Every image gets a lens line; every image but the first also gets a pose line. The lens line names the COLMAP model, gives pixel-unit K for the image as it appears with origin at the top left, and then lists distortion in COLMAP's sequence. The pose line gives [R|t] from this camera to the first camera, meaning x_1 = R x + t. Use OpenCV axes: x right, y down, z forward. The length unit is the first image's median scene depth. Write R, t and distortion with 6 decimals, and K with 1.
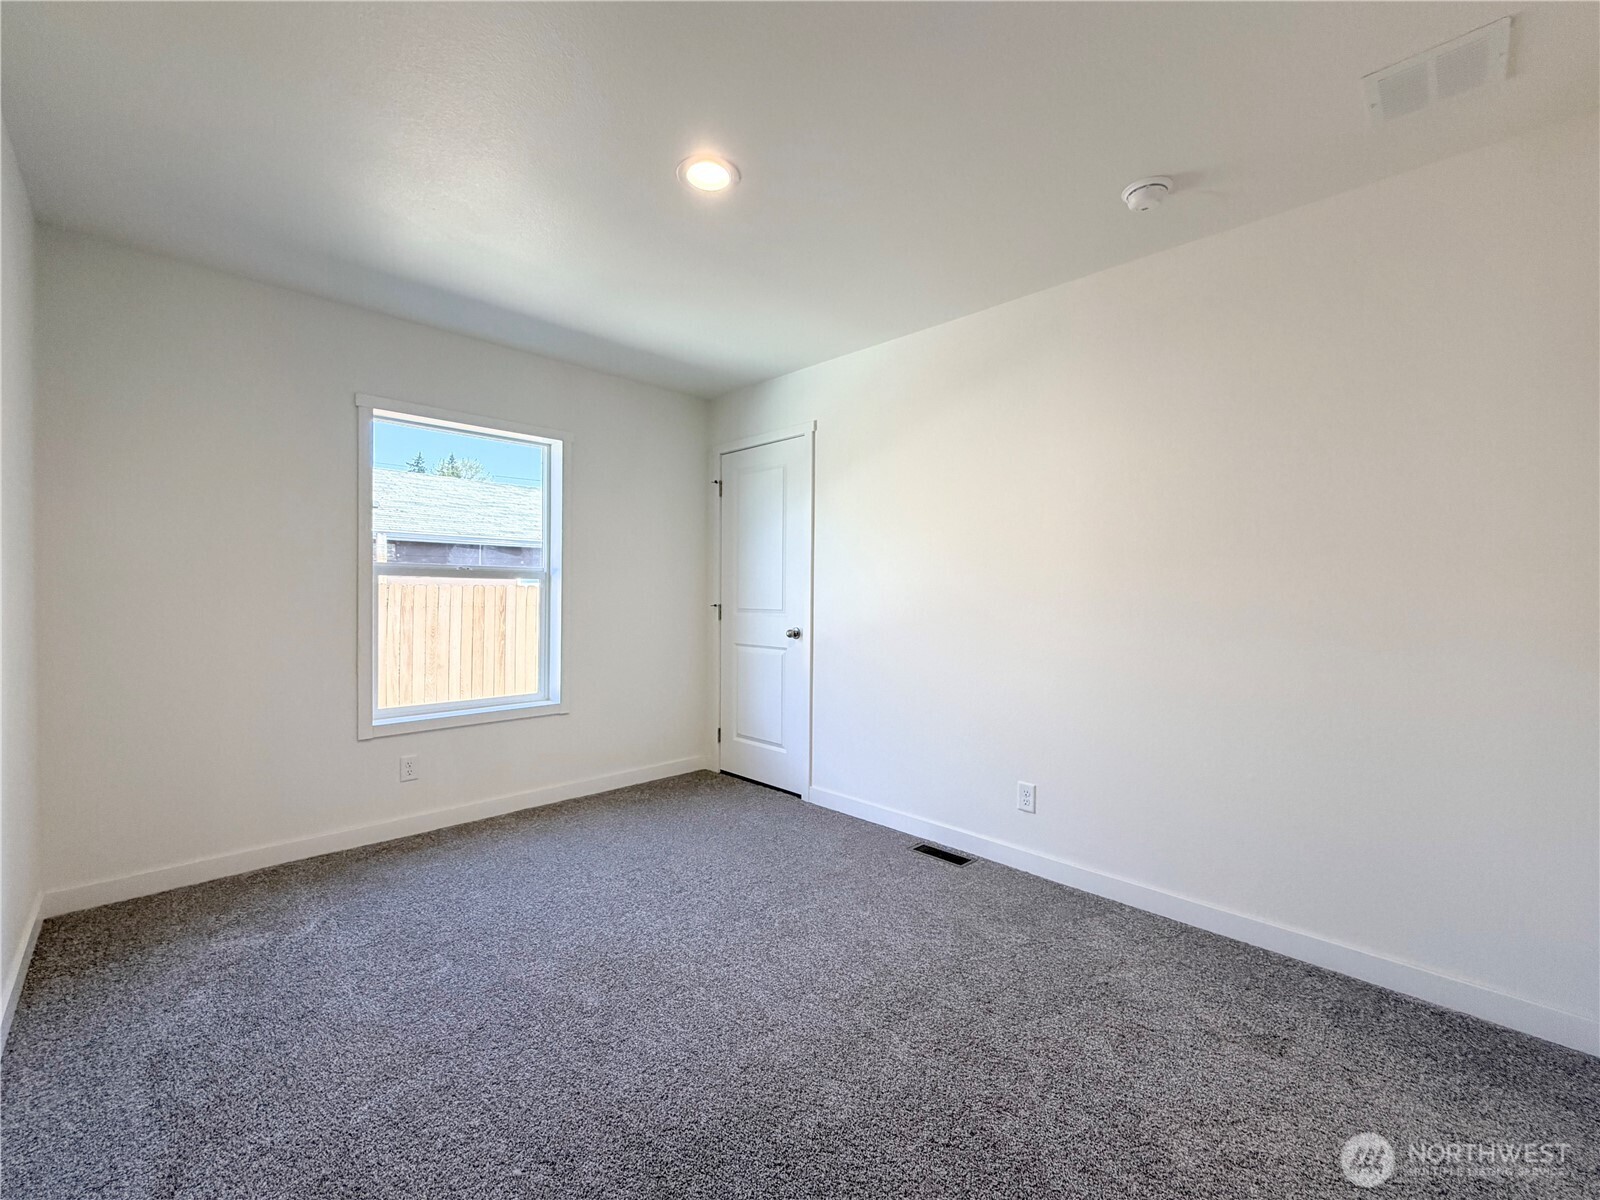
lens RADIAL K [[644.0, 0, 801.0], [0, 644.0, 600.5], [0, 0, 1]] dist [0.008197, 0.001263]
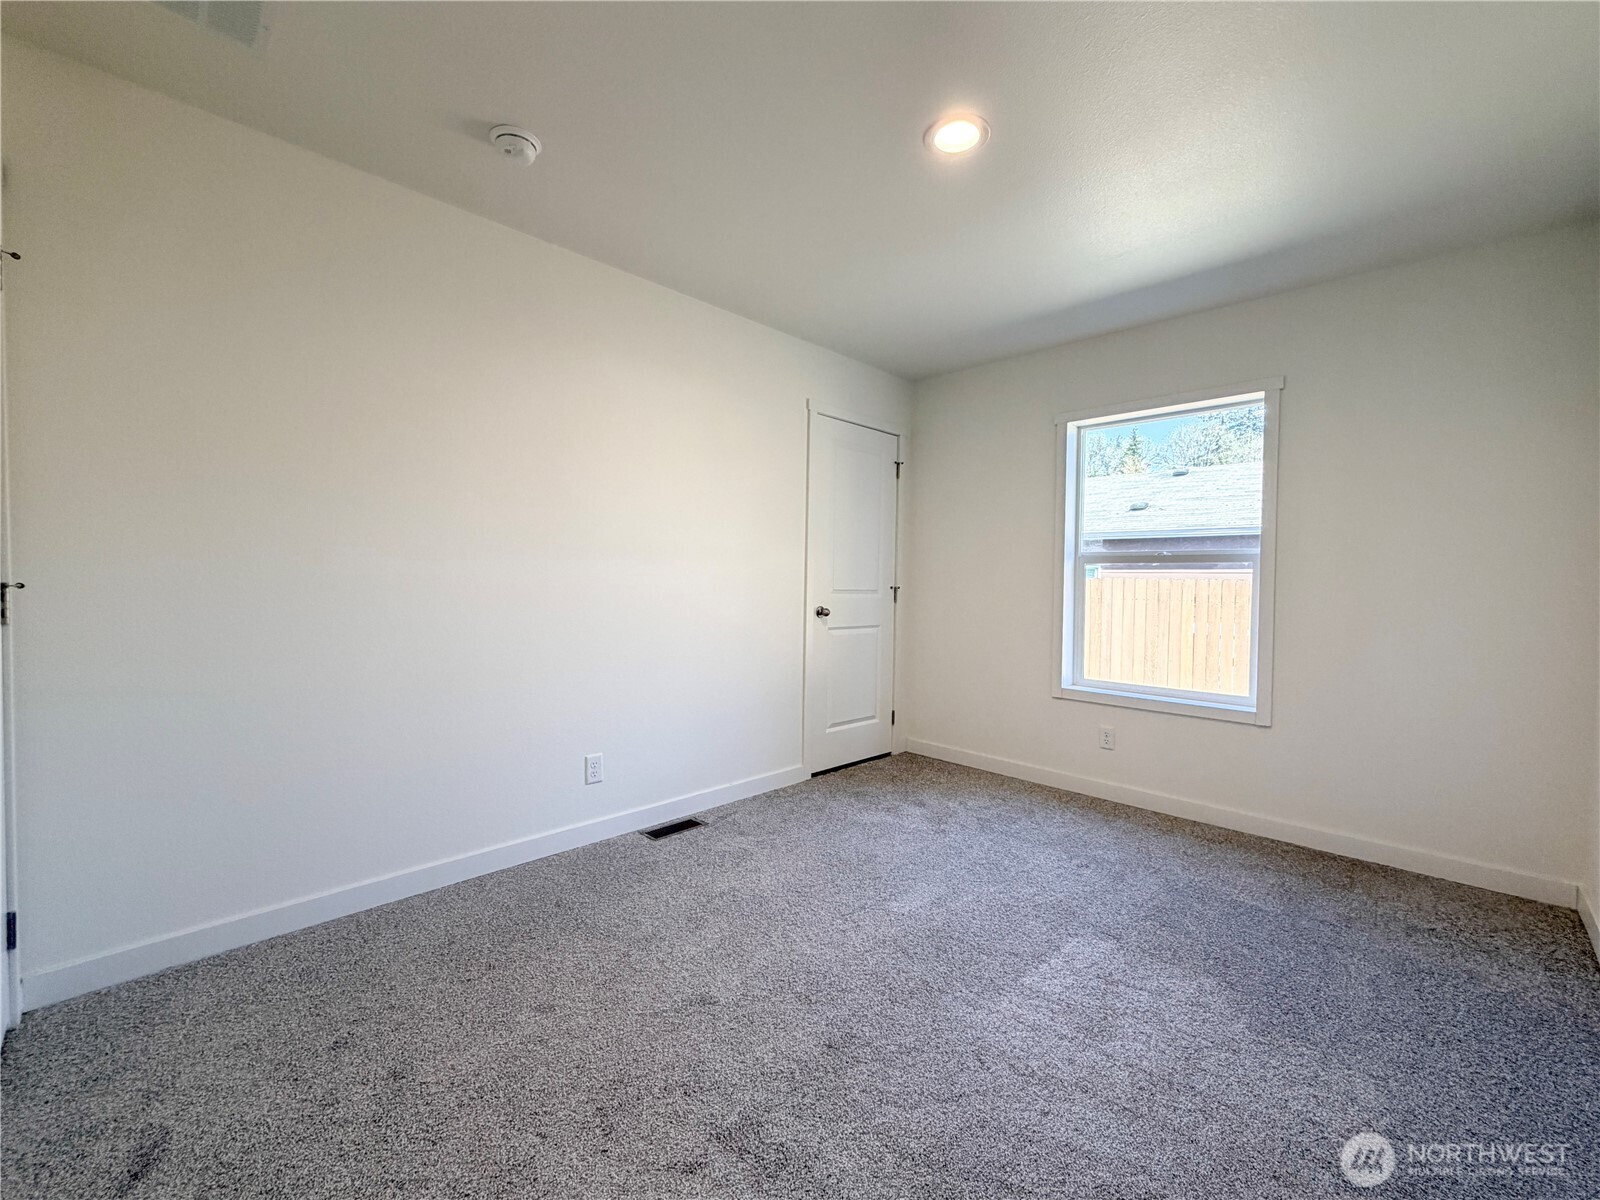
lens RADIAL K [[644.0, 0, 801.0], [0, 644.0, 593.0], [0, 0, 1]] dist [0.008197, 0.001263]
pose [[0.013130, -0.023500, 0.999638, -0.957088], [-0.011093, 0.999659, 0.023646, -0.005428], [-0.999852, -0.011399, 0.012864, 0.963133]]
